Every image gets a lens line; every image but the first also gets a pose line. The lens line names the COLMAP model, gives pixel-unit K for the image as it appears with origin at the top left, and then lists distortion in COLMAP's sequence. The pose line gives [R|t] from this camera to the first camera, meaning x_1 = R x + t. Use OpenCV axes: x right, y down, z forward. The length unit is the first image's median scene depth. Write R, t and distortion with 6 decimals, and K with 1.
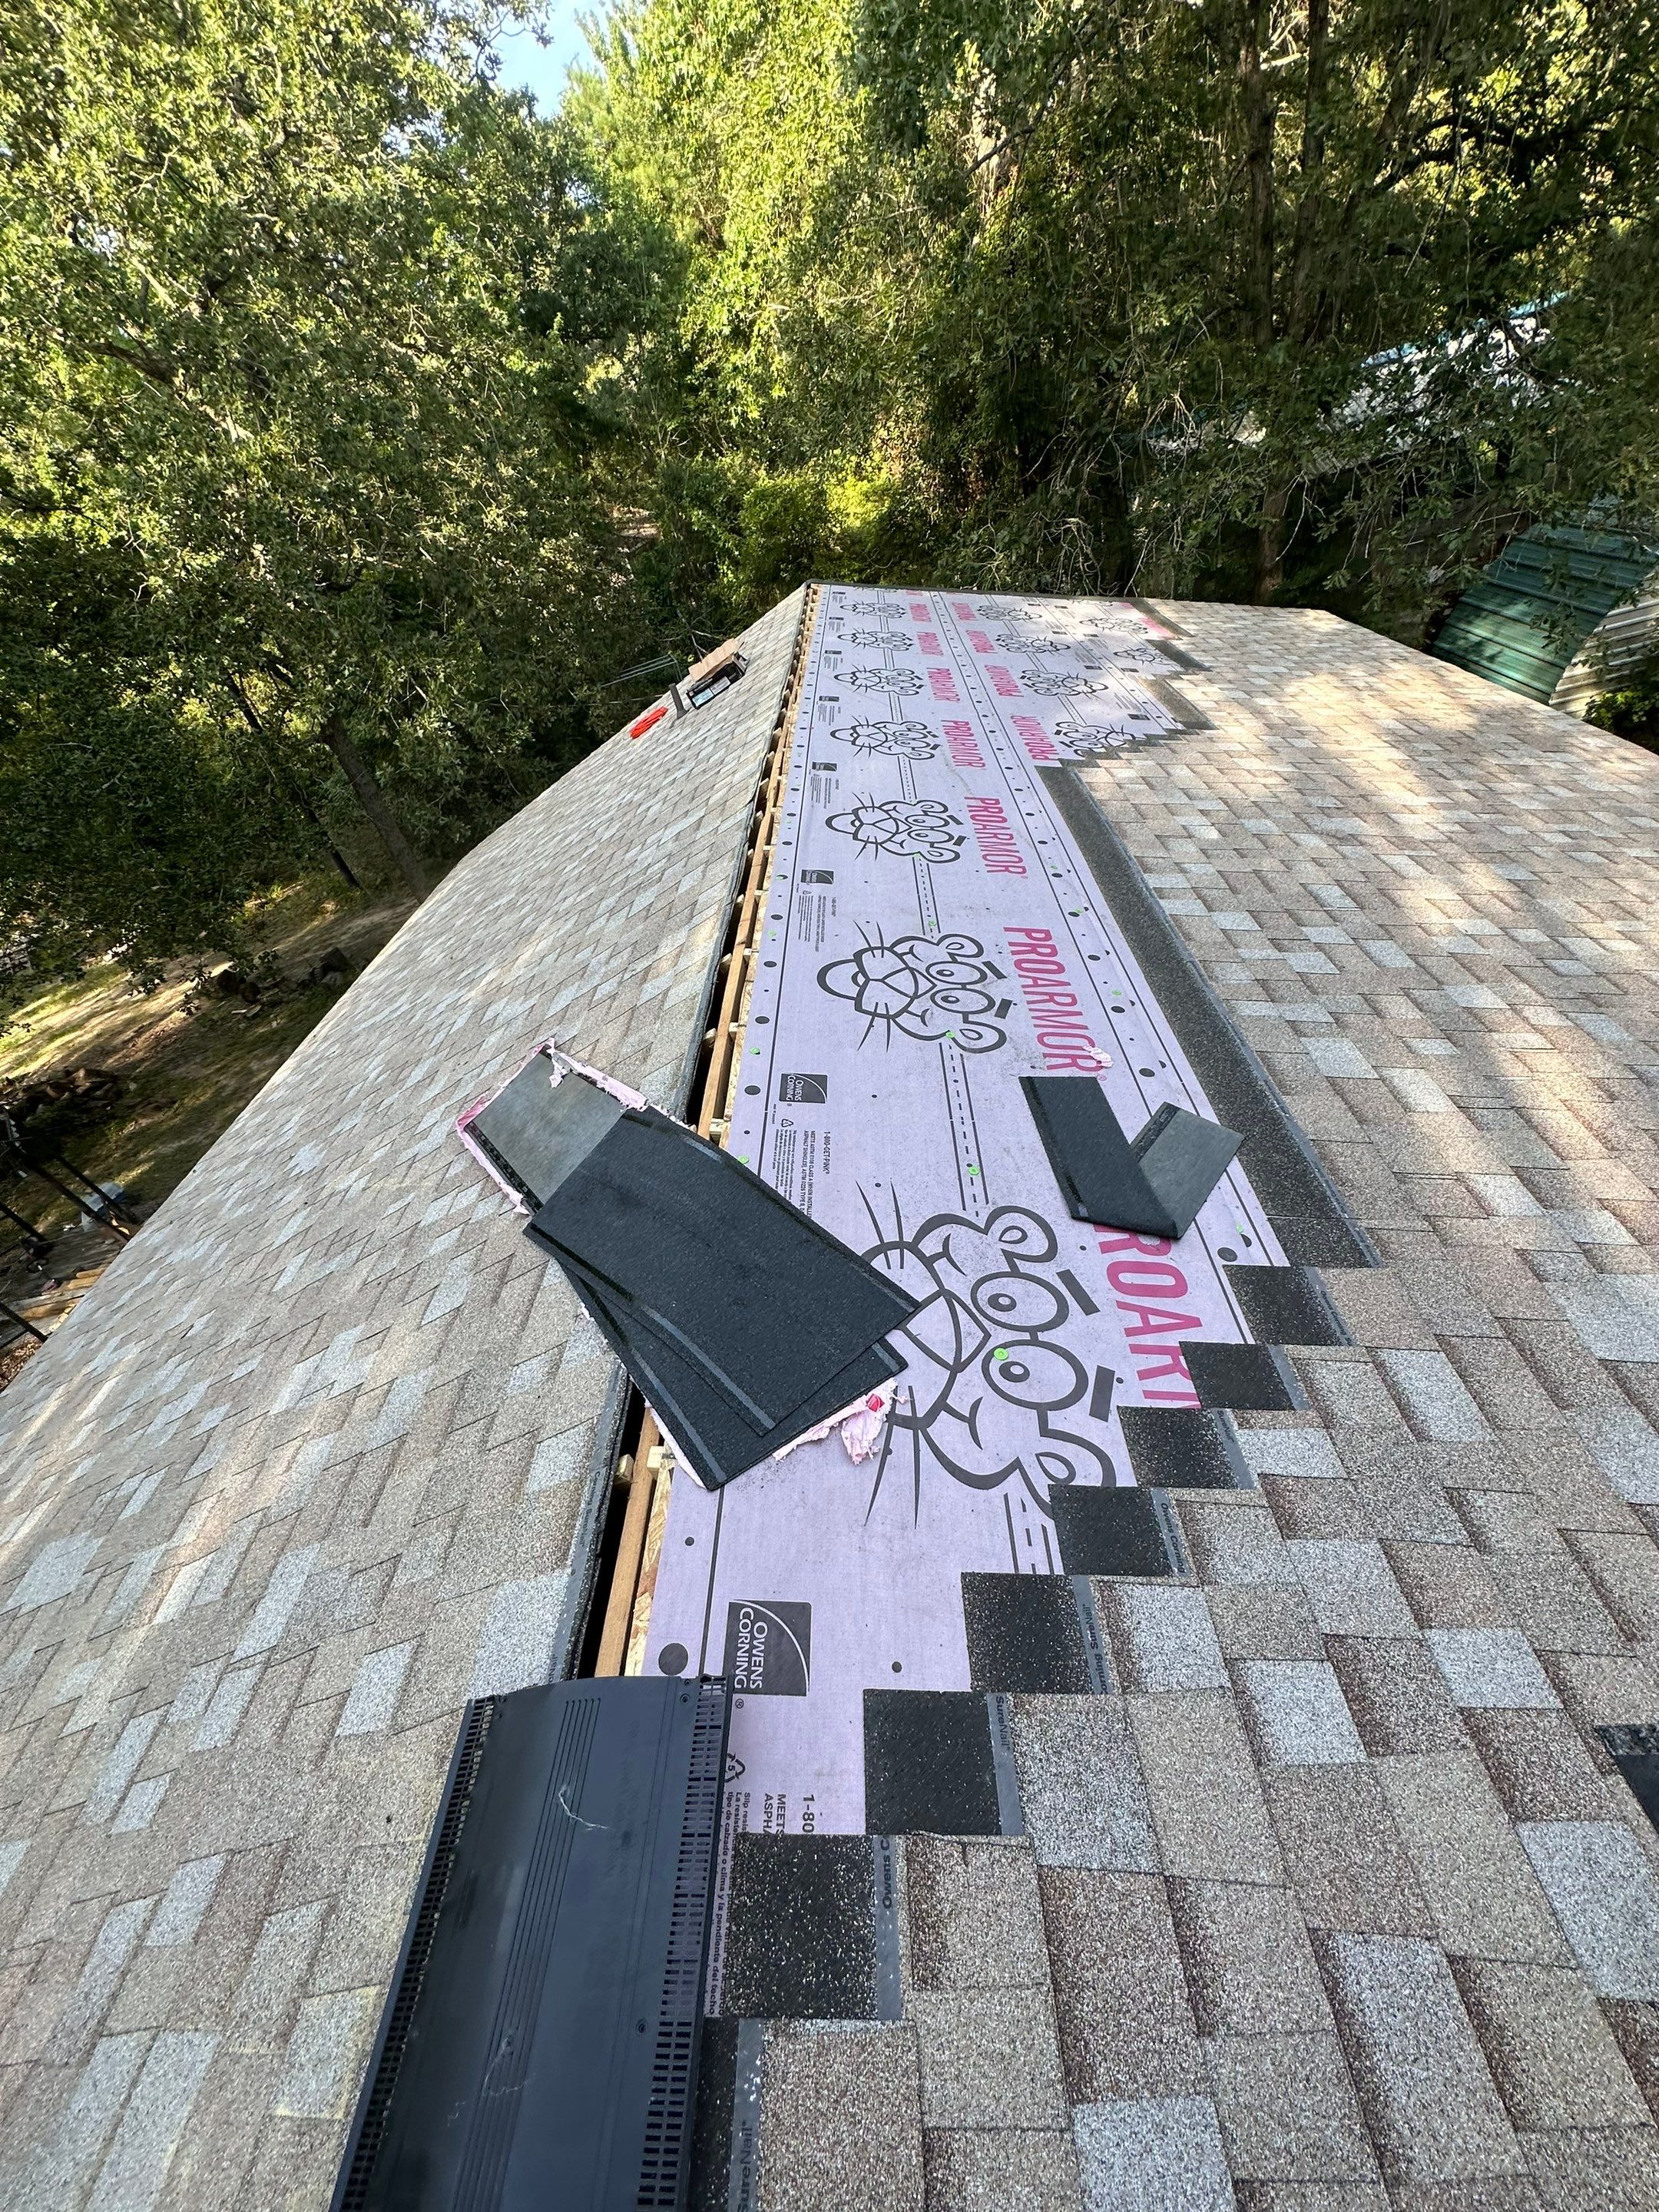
lens RADIAL K [[880.1, 0, 834.1], [0, 880.1, 1103.4], [0, 0, 1]] dist [0.001220, -0.000085]
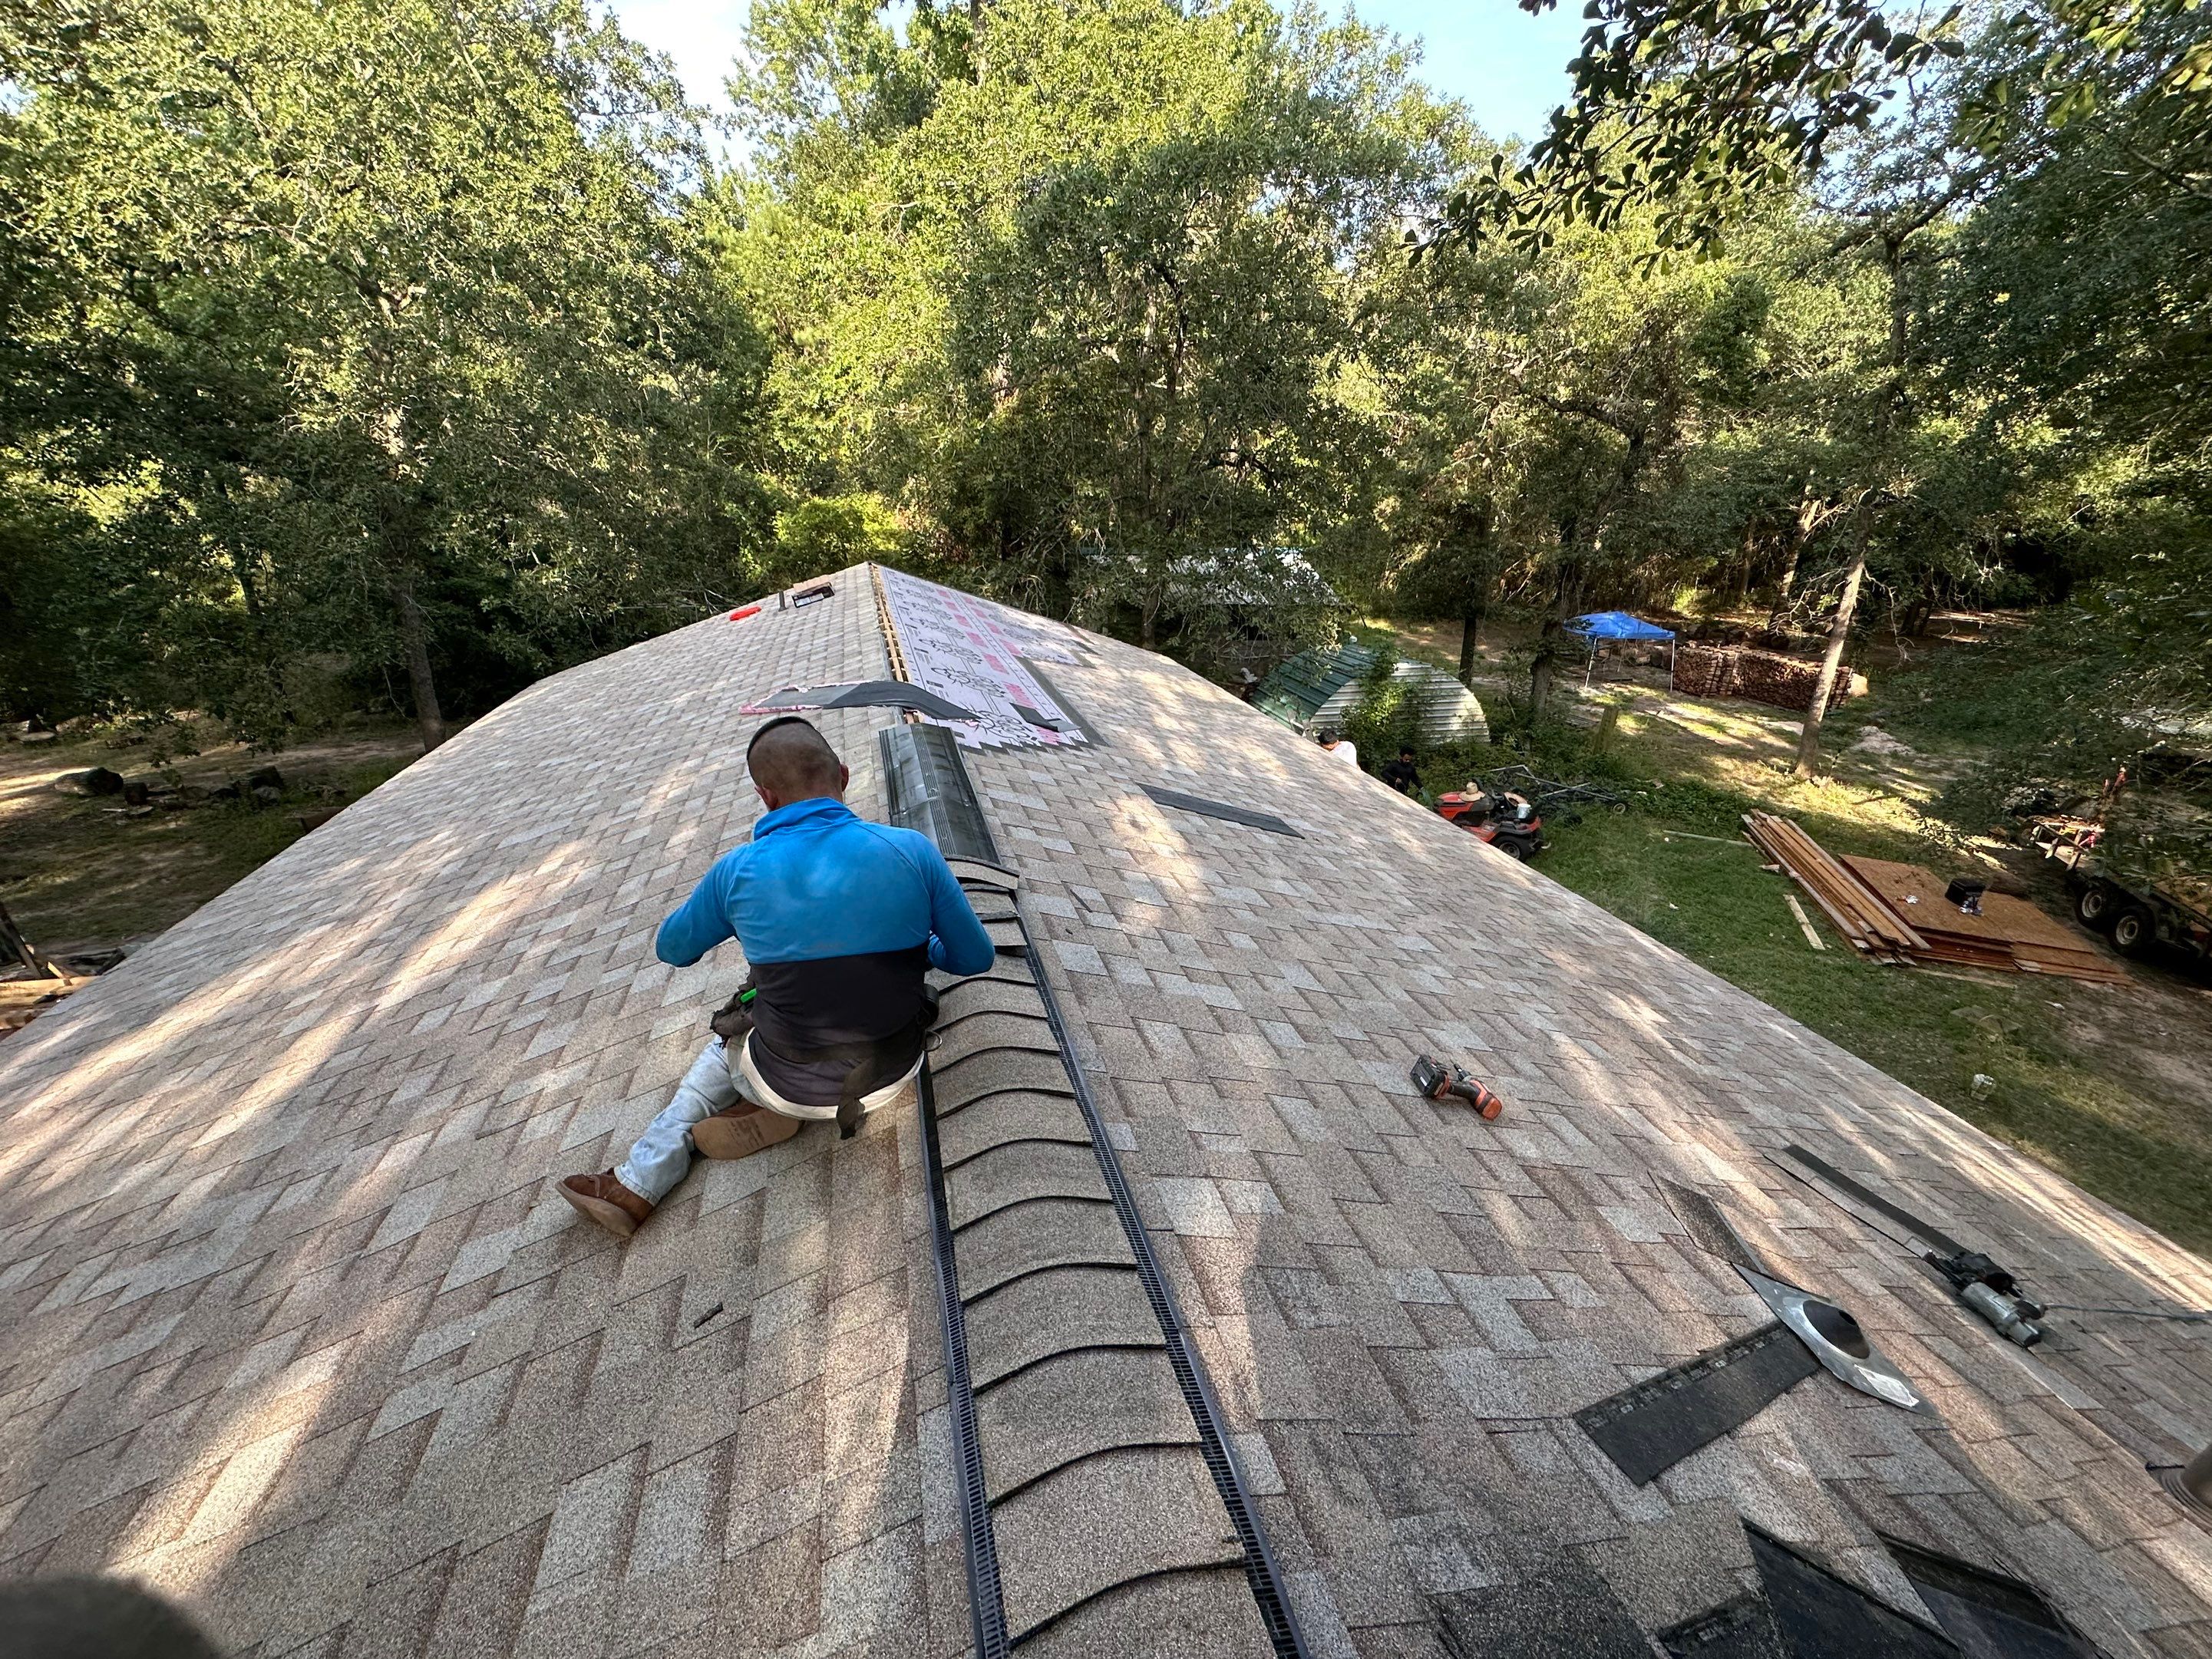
lens RADIAL K [[880.0, 0, 1106.9], [0, 880.0, 830.8], [0, 0, 1]] dist [0.001220, -0.000085]
pose [[0.920700, 0.165992, 0.353211, -0.115462], [-0.048107, 0.946409, -0.319366, 0.335723], [-0.387294, 0.277049, 0.879345, -0.398652]]
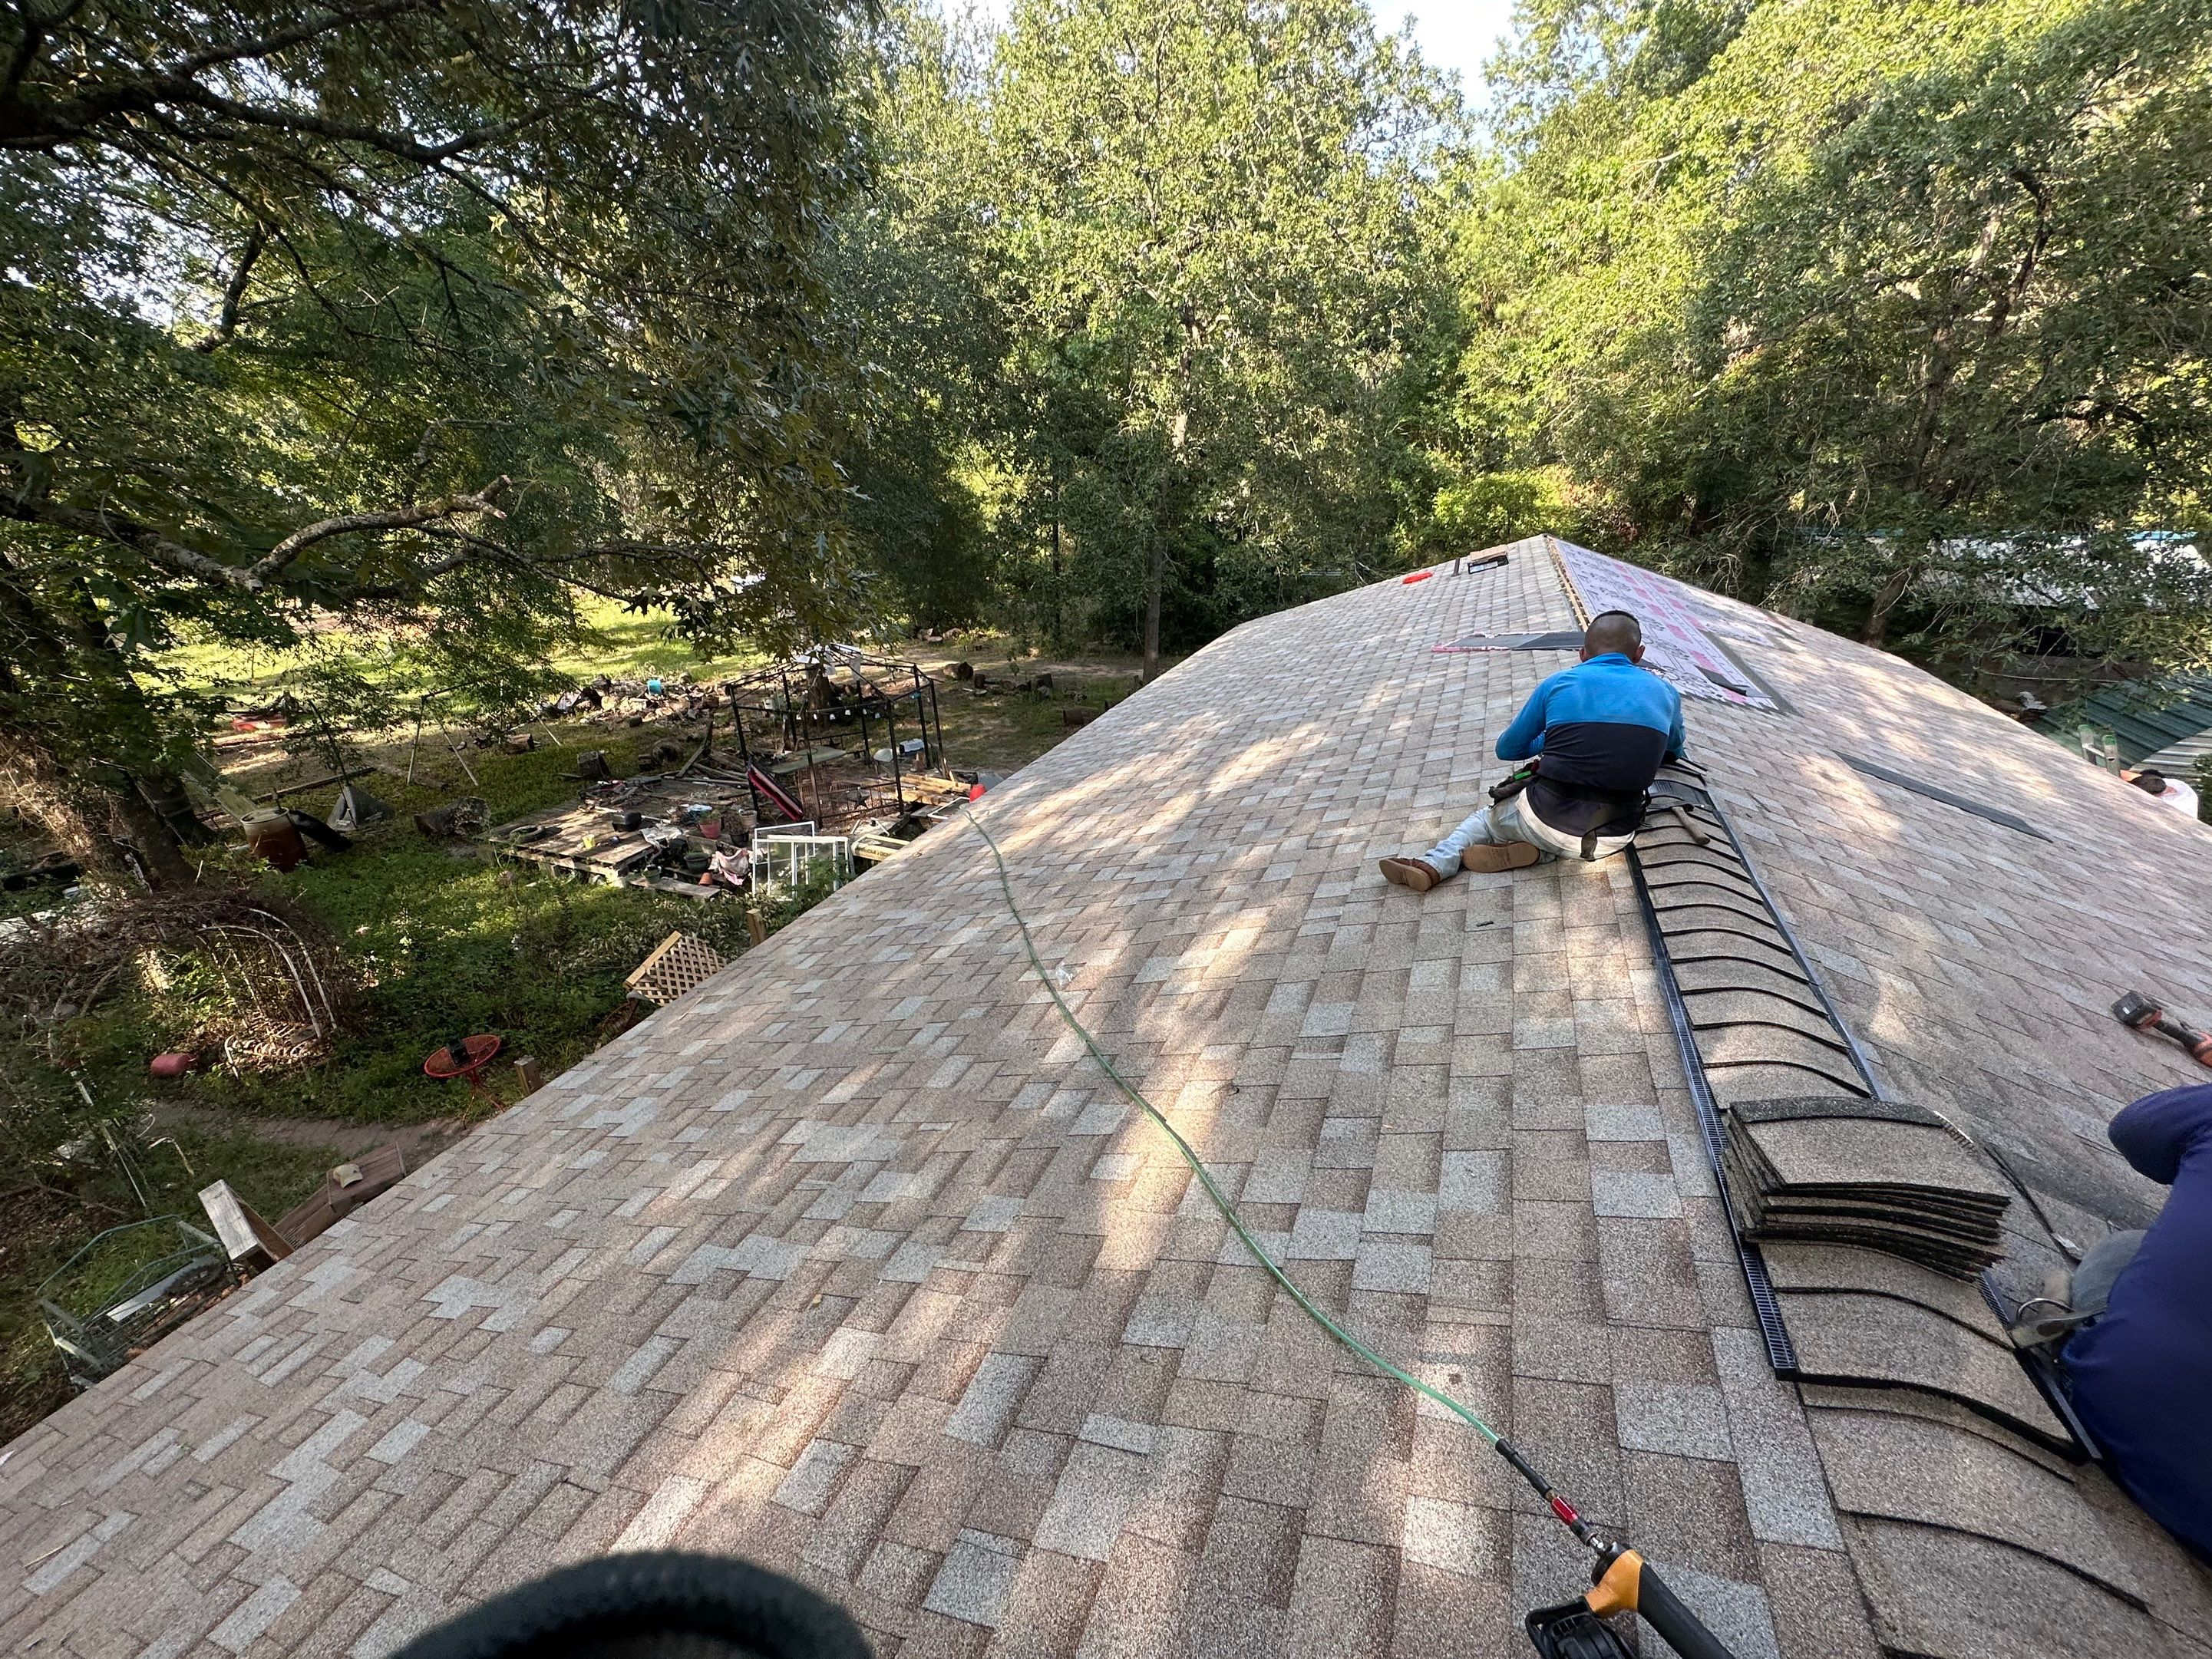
lens RADIAL K [[880.0, 0, 1112.6], [0, 880.0, 825.5], [0, 0, 1]] dist [0.001220, -0.000085]
pose [[0.899250, 0.373033, -0.228464, -0.175292], [-0.411965, 0.897821, -0.155572, 0.454953], [0.147086, 0.234018, 0.961042, -0.525159]]
